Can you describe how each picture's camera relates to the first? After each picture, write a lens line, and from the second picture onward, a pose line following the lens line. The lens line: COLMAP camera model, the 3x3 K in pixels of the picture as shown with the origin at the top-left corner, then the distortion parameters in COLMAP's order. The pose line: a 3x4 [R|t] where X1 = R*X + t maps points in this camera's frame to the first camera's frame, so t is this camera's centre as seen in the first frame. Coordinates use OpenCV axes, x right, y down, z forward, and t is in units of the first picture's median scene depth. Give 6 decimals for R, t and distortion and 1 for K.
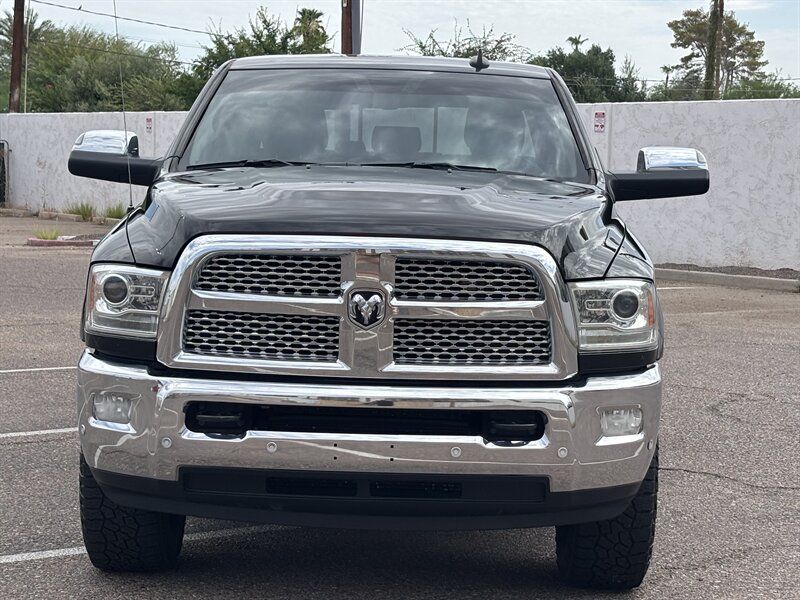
lens RADIAL K [[1808.1, 0, 400.6], [0, 1808.1, 303.7], [0, 0, 1]] dist [0.196828, 0.000000]
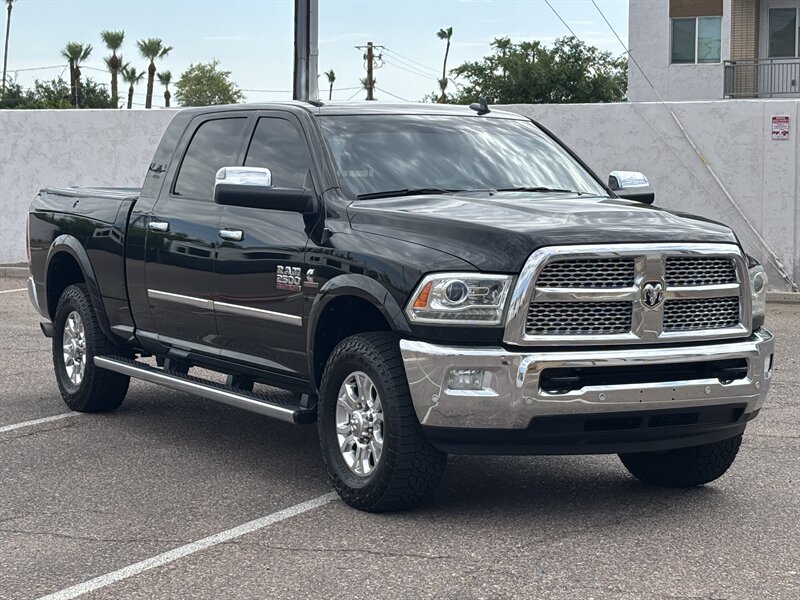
lens RADIAL K [[1808.1, 0, 396.9], [0, 1808.1, 296.1], [0, 0, 1]] dist [0.196828, 0.000000]
pose [[0.867764, -0.053448, 0.494094, -0.880287], [0.053944, 0.998456, 0.013265, -0.025005], [-0.494040, 0.015143, 0.869307, -0.135276]]
